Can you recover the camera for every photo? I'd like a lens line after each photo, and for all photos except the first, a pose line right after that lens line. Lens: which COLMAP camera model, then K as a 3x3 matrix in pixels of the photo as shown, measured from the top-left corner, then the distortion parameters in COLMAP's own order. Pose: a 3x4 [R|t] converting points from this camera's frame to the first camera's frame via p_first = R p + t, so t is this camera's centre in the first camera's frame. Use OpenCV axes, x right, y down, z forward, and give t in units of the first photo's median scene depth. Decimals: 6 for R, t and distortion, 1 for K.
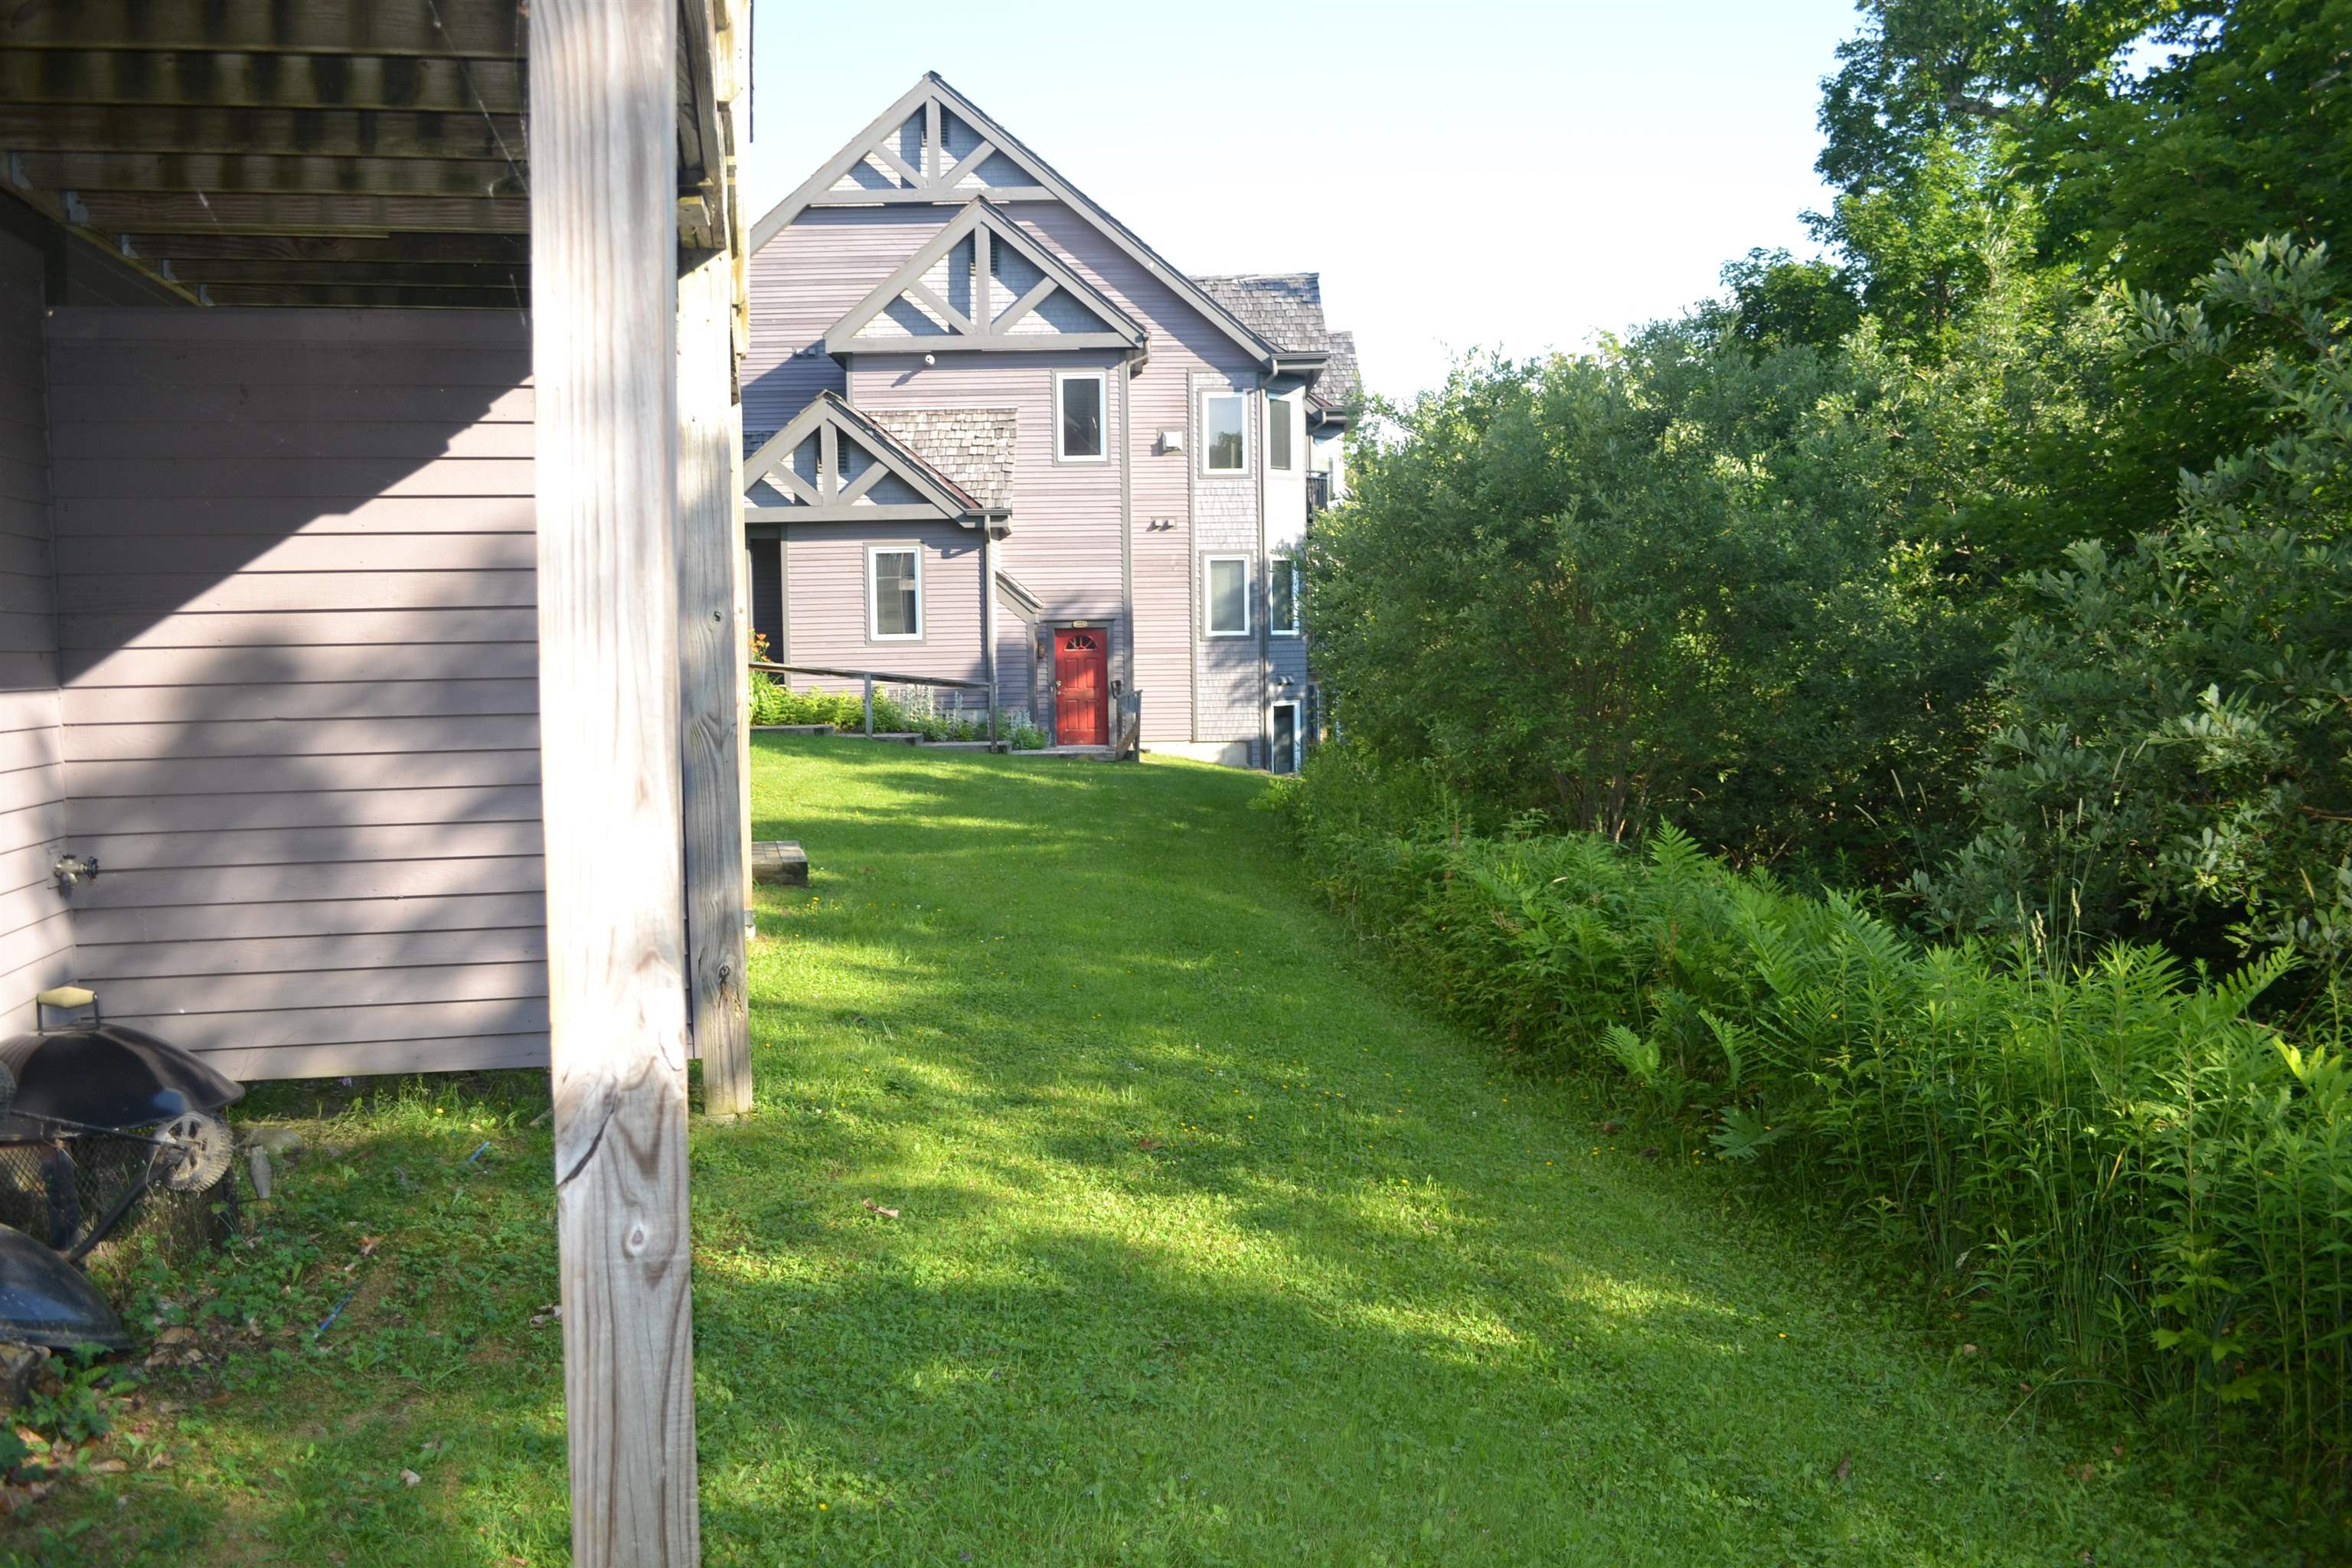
lens RADIAL K [[1889.0, 0, 1167.7], [0, 1889.0, 773.5], [0, 0, 1]] dist [-0.077564, 0.002546]
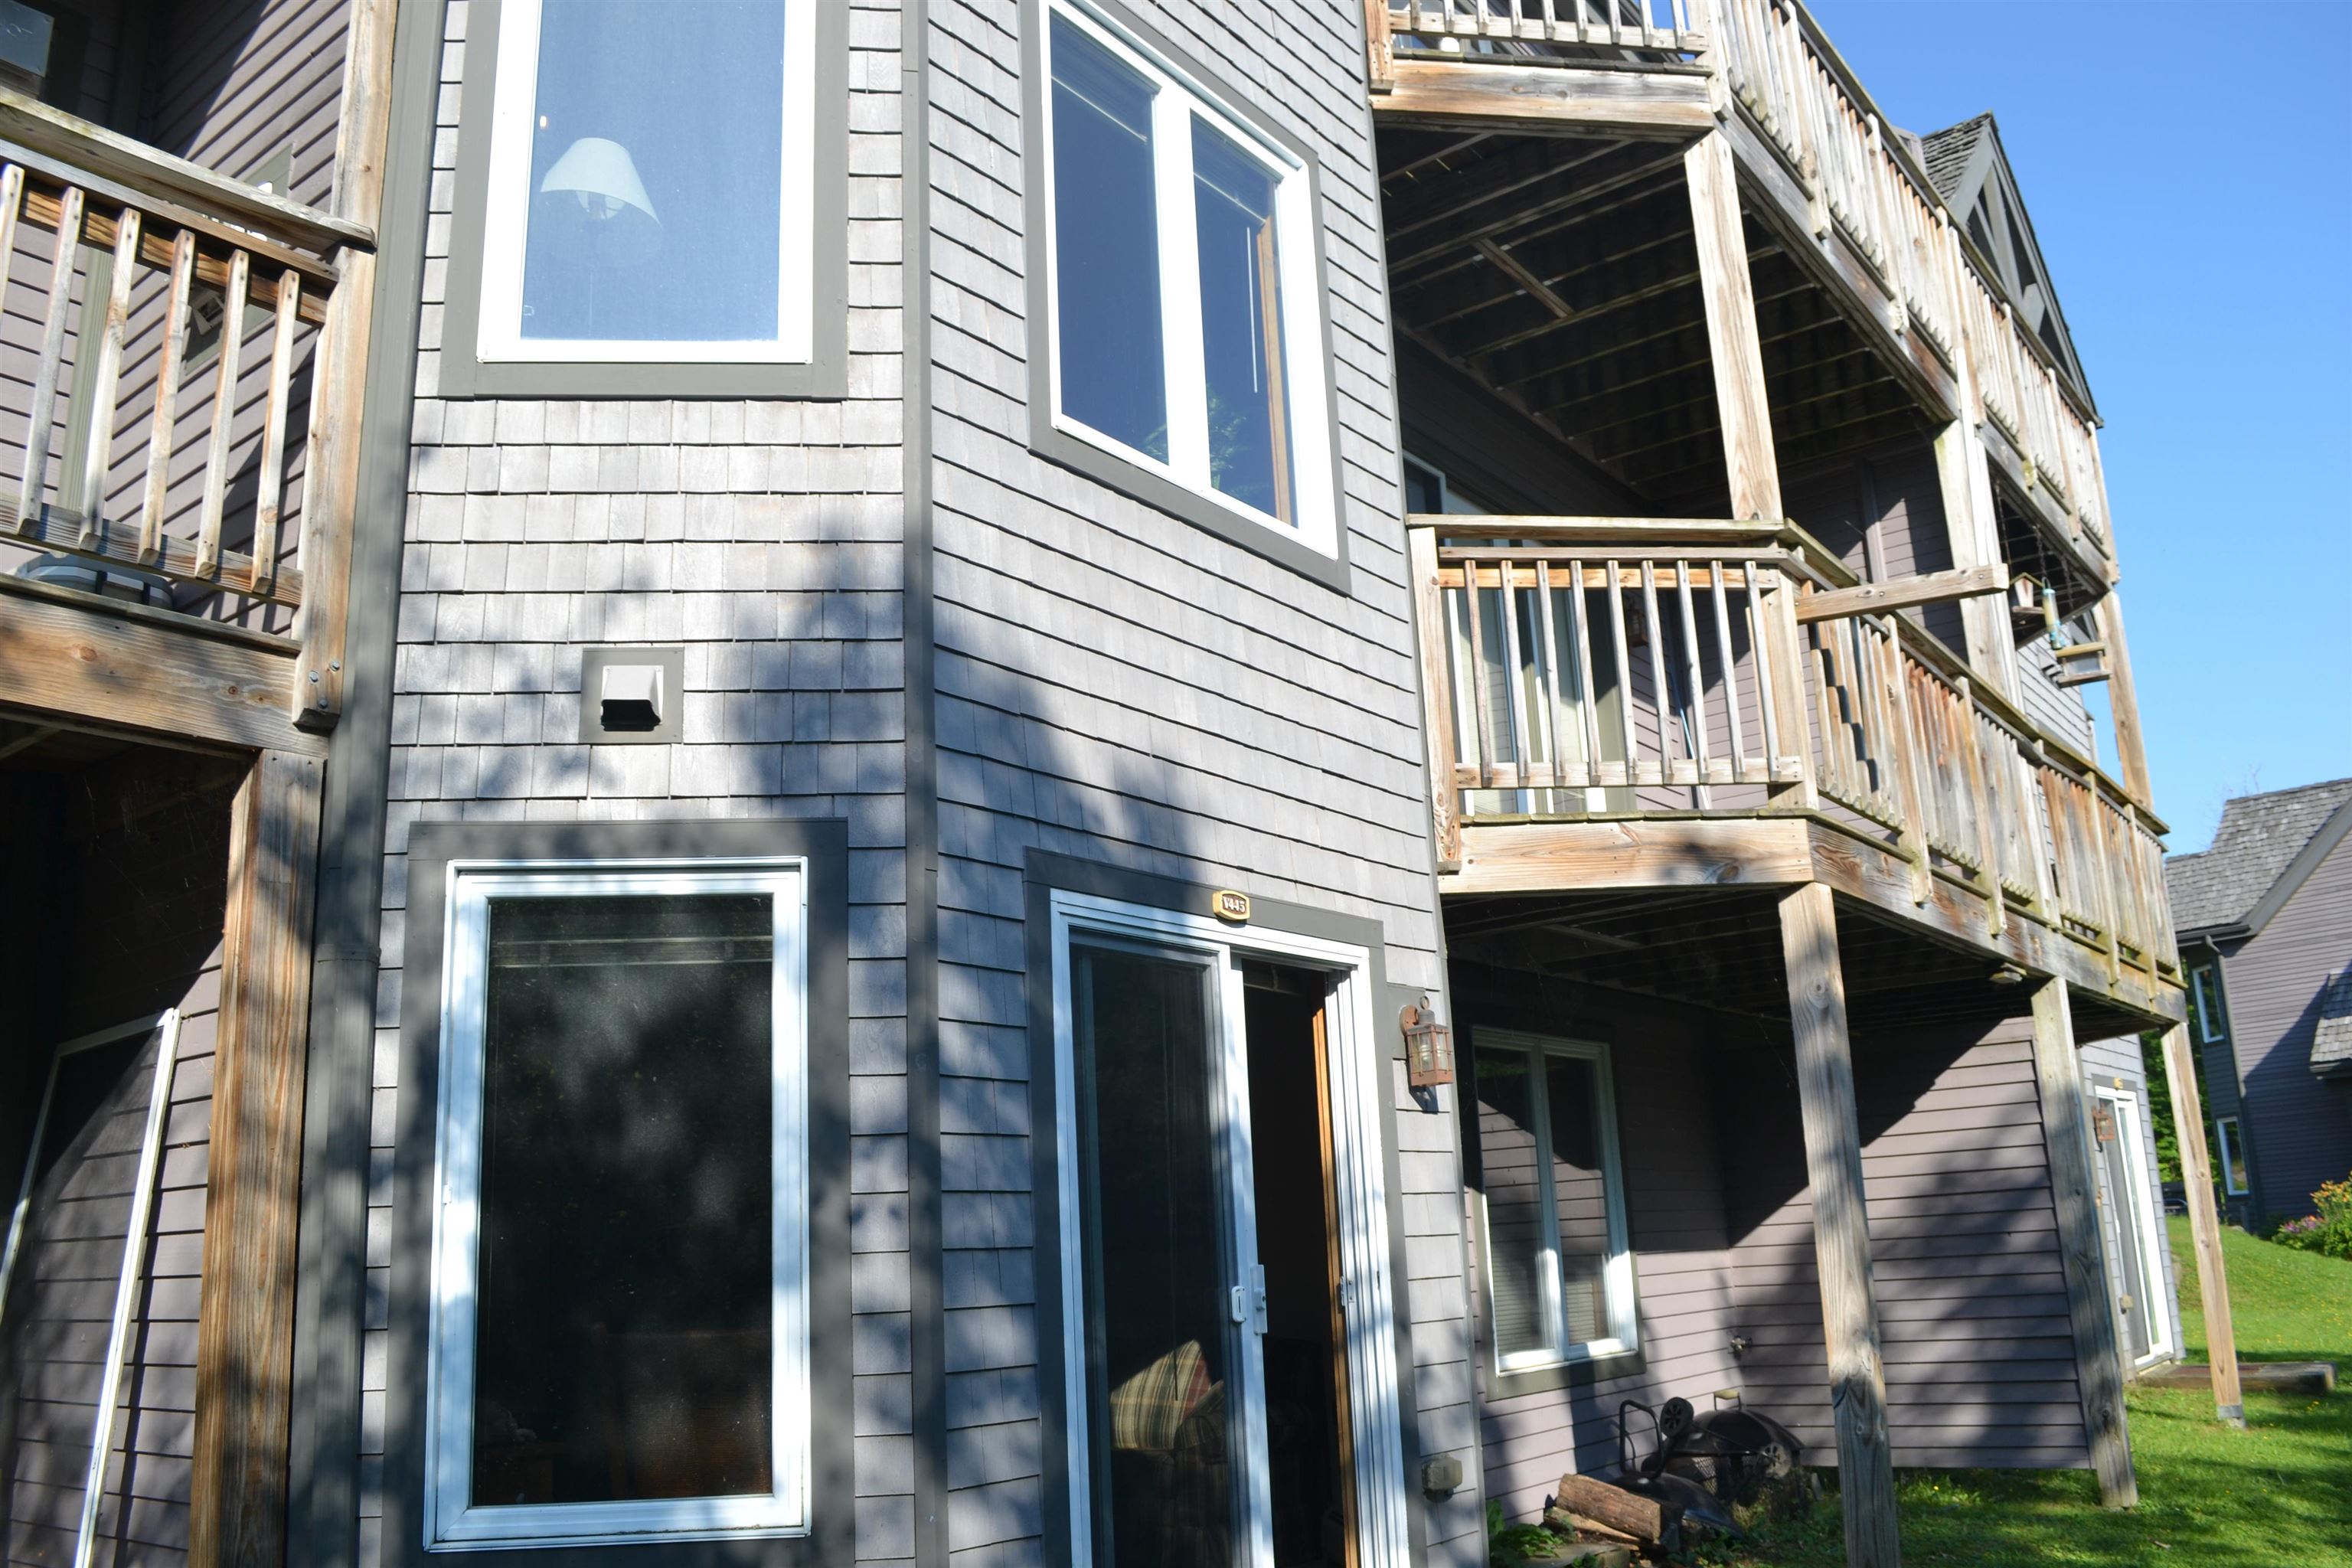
lens RADIAL K [[1889.0, 0, 1169.8], [0, 1889.0, 789.4], [0, 0, 1]] dist [-0.077564, 0.002546]
pose [[0.641034, -0.201612, -0.740559, 0.551301], [-0.018603, 0.960517, -0.277597, 0.045043], [0.767287, 0.191726, 0.611974, -0.722186]]
